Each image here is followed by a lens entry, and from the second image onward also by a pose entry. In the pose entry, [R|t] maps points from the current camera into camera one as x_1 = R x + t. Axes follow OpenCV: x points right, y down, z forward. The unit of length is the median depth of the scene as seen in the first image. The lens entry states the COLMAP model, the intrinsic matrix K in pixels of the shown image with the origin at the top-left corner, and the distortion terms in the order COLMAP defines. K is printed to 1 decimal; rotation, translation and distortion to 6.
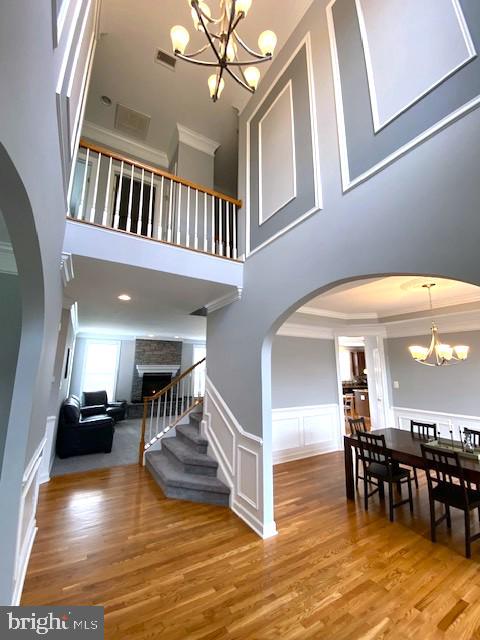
lens RADIAL K [[263.1, 0, 237.9], [0, 263.1, 319.4], [0, 0, 1]] dist [0.007972, -0.000969]
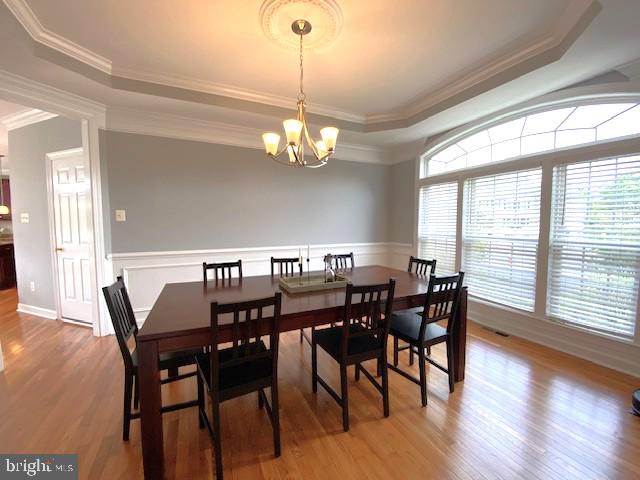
lens RADIAL K [[263.1, 0, 317.1], [0, 263.1, 238.3], [0, 0, 1]] dist [0.007972, -0.000969]
pose [[0.104467, -0.075522, 0.991657, 0.099988], [-0.174562, 0.980240, 0.093042, 0.235430], [-0.979089, -0.182825, 0.089220, 0.733073]]
